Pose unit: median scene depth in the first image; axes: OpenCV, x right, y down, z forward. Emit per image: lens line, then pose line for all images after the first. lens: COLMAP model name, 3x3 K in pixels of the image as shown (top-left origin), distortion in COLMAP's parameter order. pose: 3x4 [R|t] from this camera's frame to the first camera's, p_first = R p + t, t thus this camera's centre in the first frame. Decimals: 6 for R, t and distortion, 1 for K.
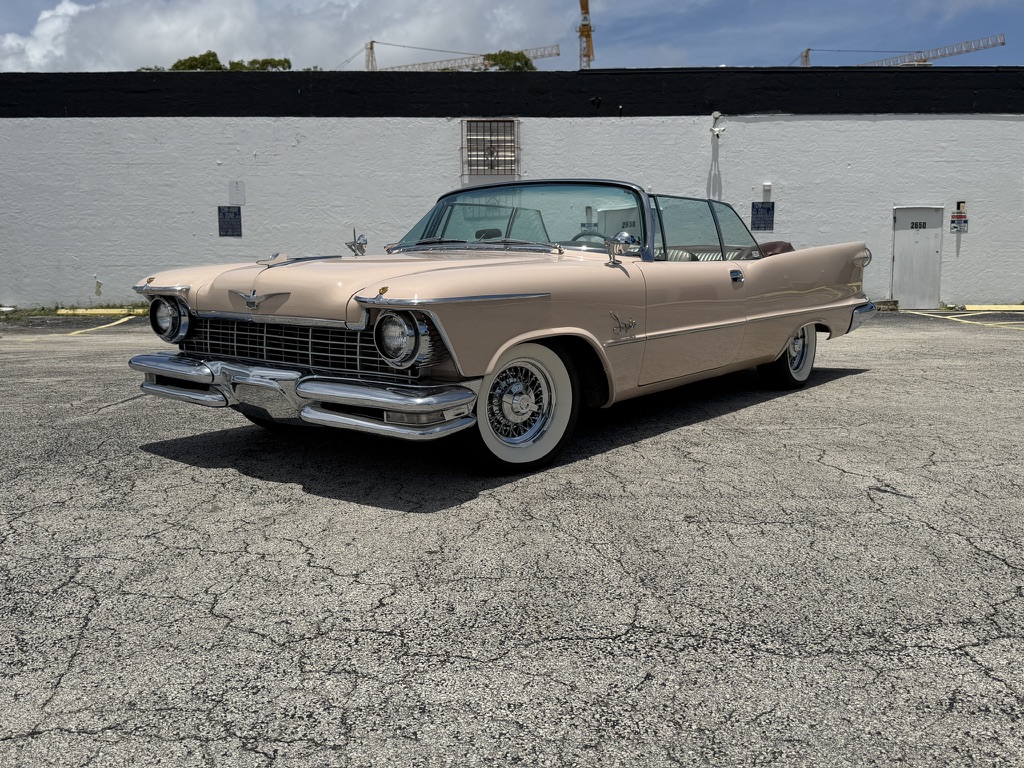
lens RADIAL K [[946.1, 0, 505.7], [0, 946.1, 384.0], [0, 0, 1]] dist [0.040511, 0.000000]
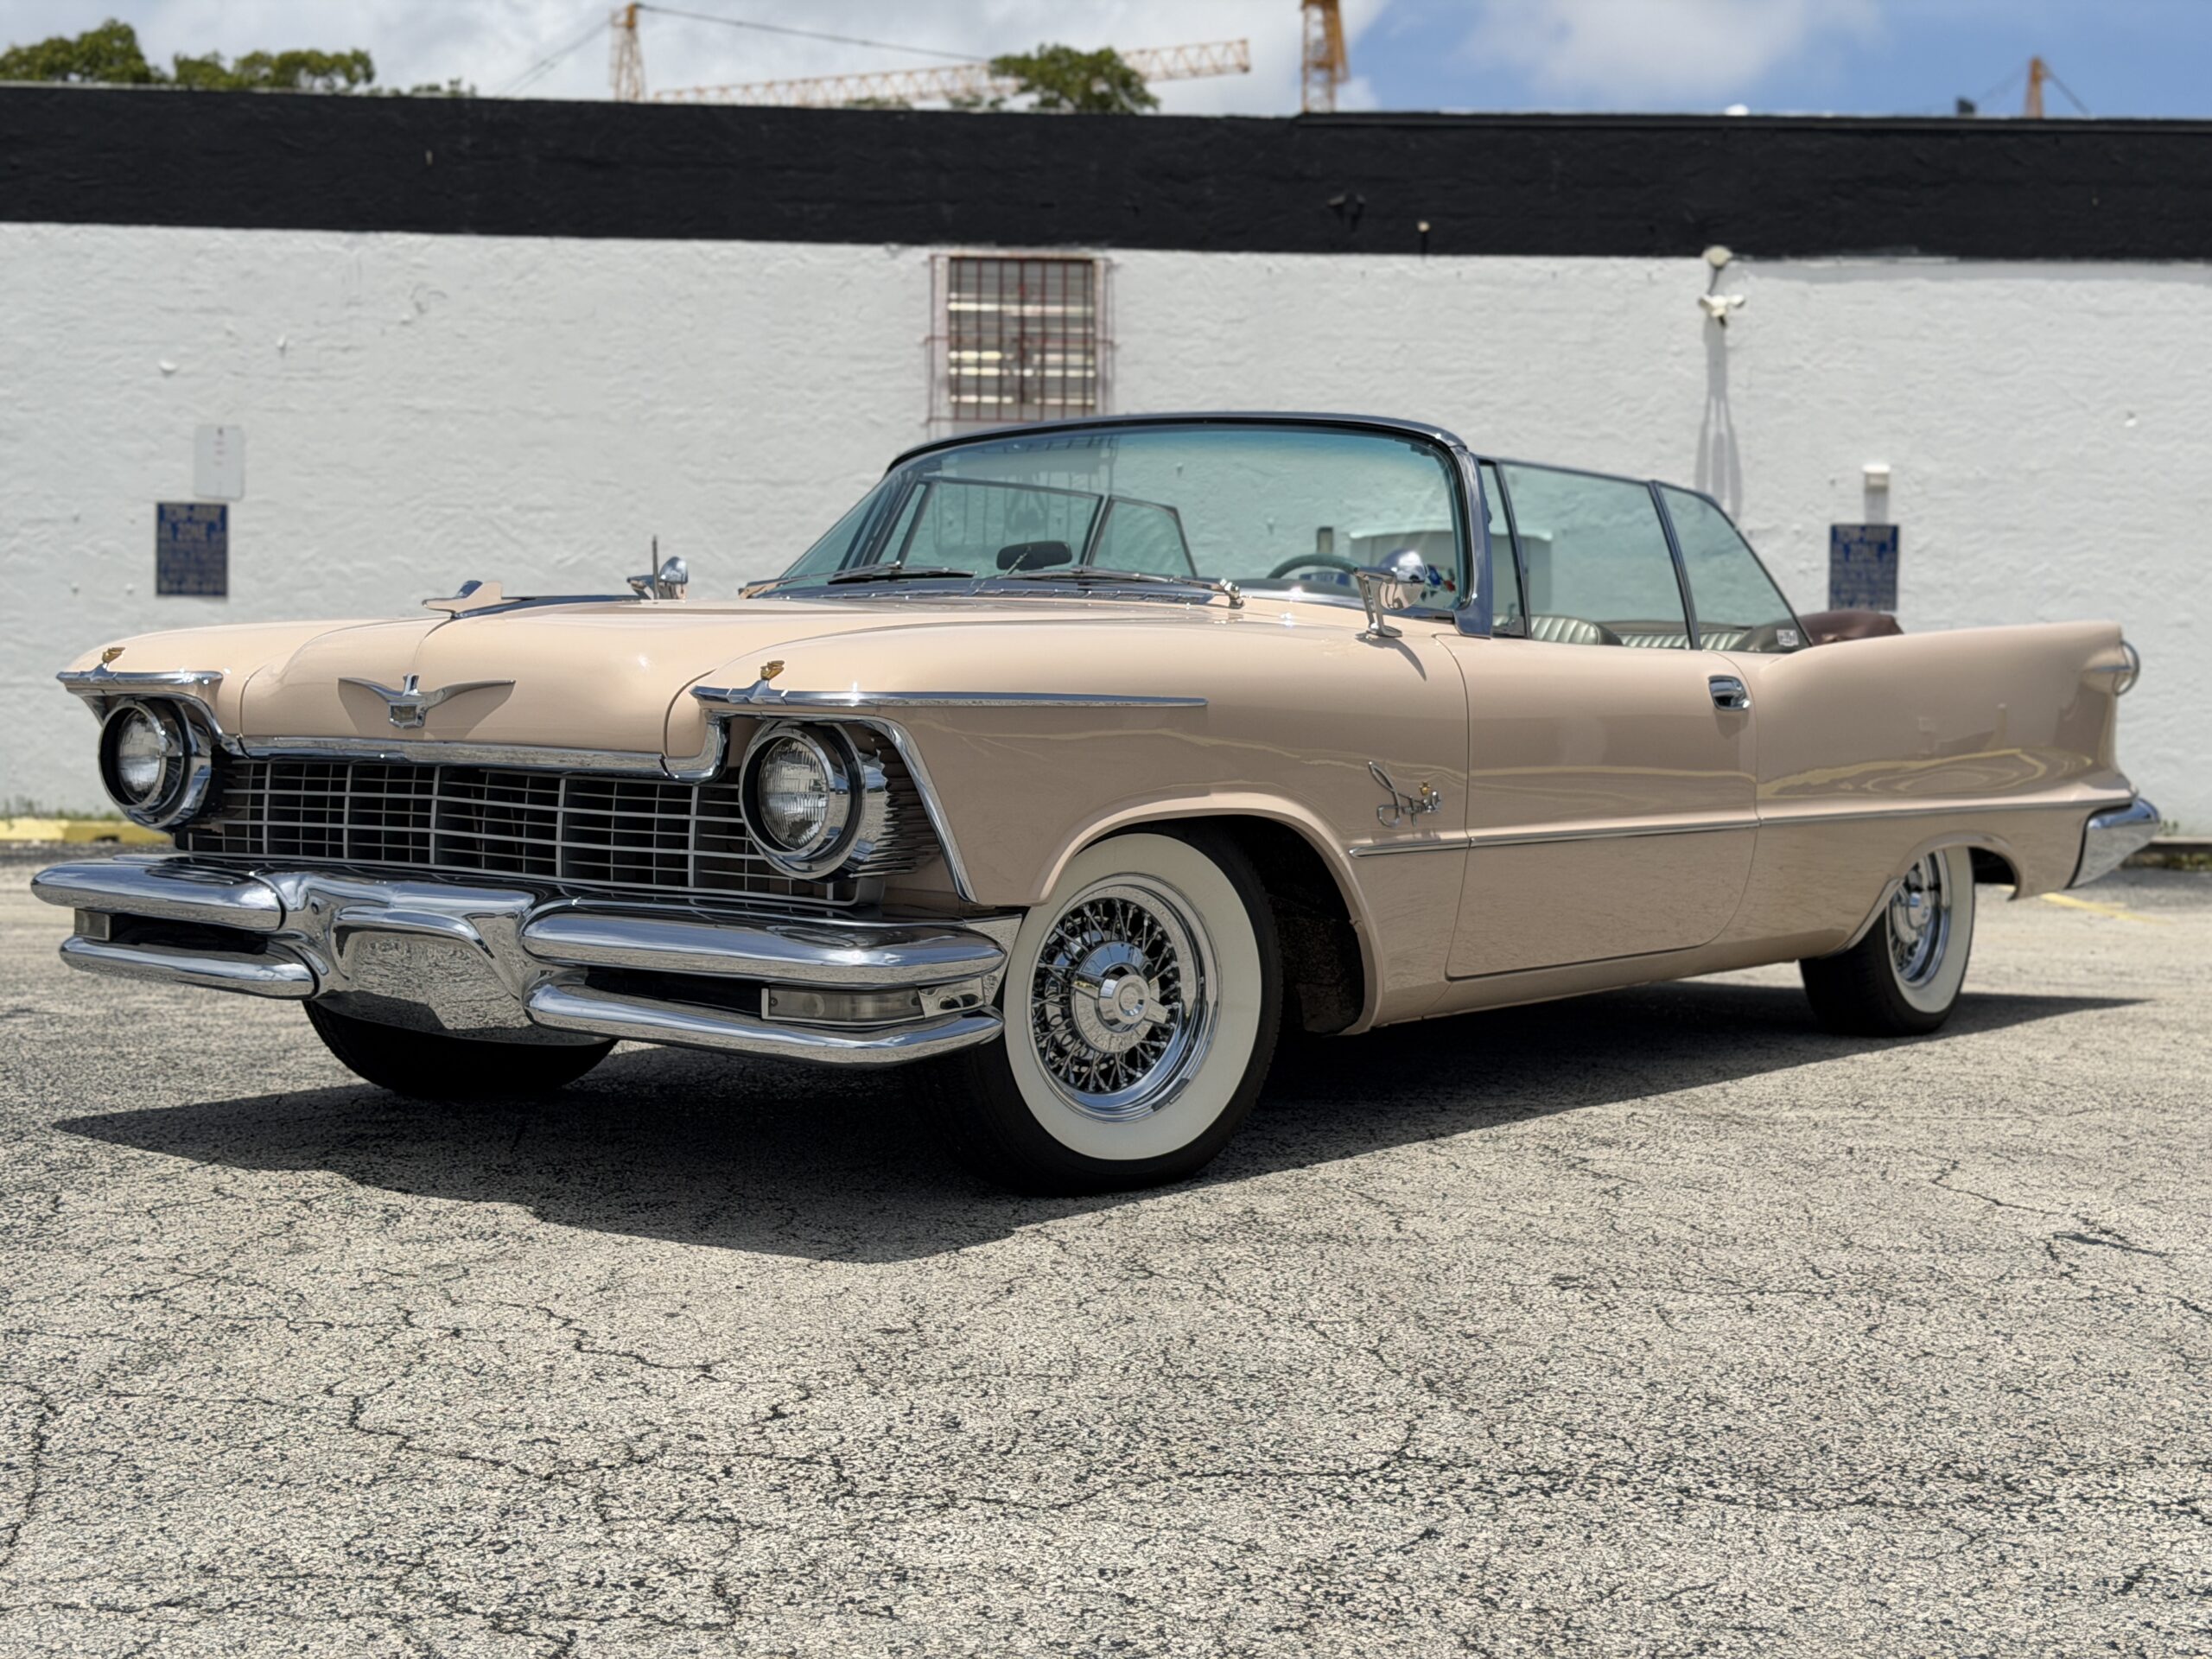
lens RADIAL K [[3125.6, 0, 1126.3], [0, 3125.6, 814.0], [0, 0, 1]] dist [0.077718, 0.000000]
pose [[0.999561, 0.017517, 0.023914, -0.011521], [-0.015123, 0.995185, -0.096840, 0.061638], [-0.025496, 0.096436, 0.995013, -0.202033]]
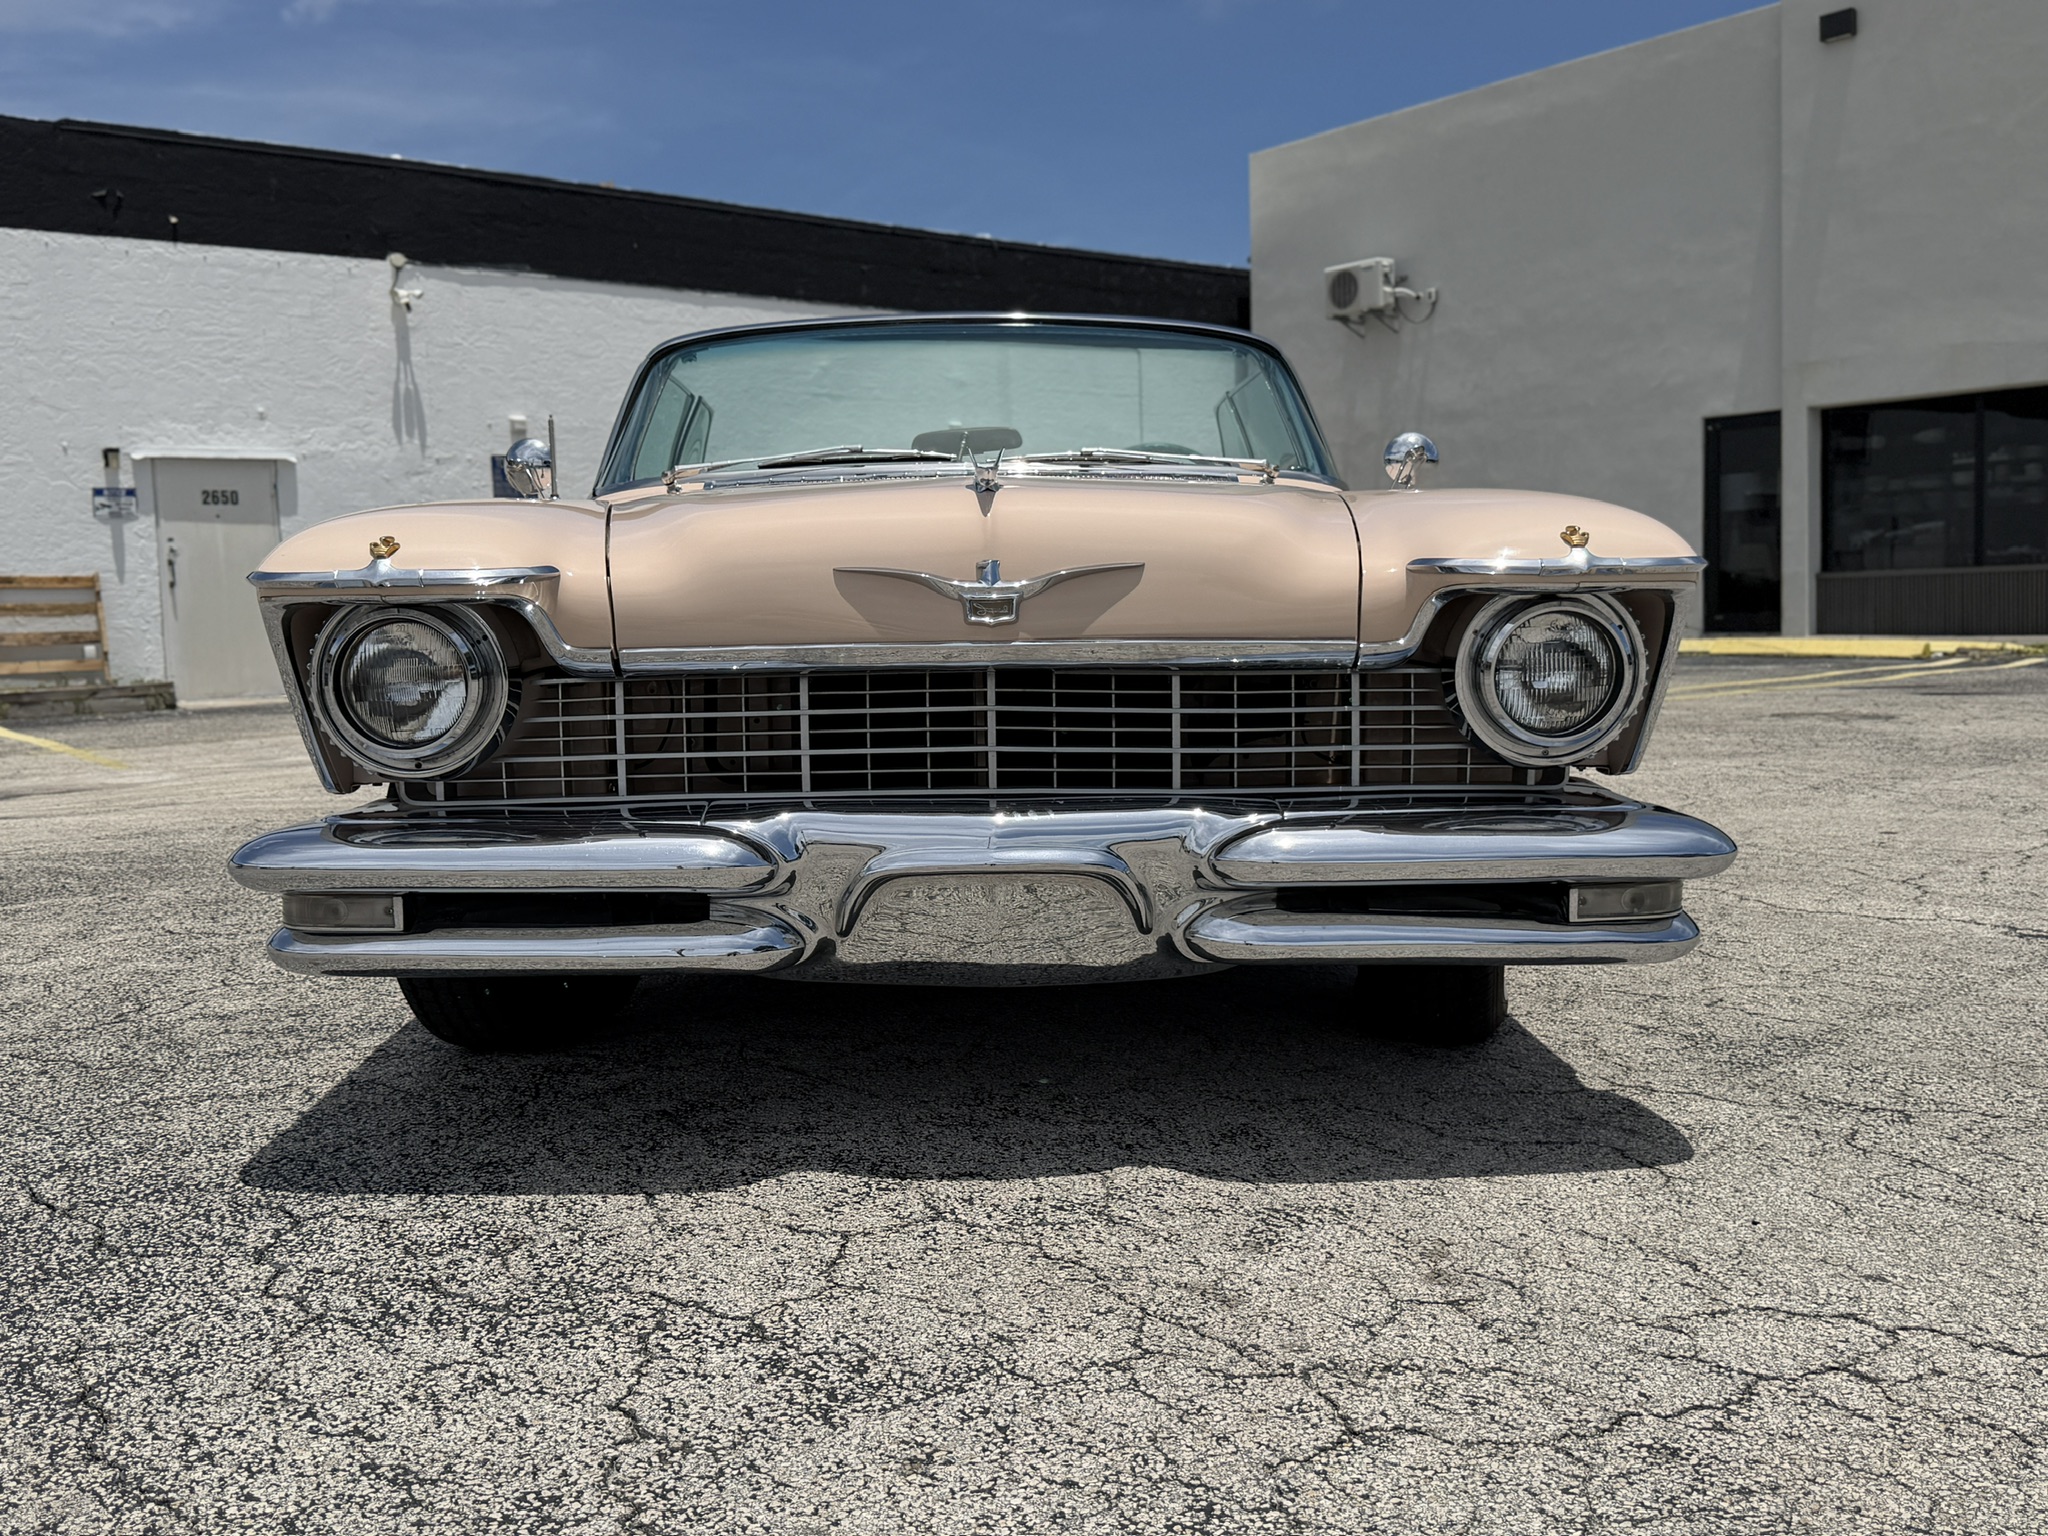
lens RADIAL K [[1892.3, 0, 1088.0], [0, 1892.3, 761.5], [0, 0, 1]] dist [0.040511, 0.000000]
pose [[0.777081, -0.074171, 0.625015, -0.546036], [0.099263, 0.995047, -0.005330, -0.024689], [-0.621524, 0.066183, 0.780594, 0.443409]]
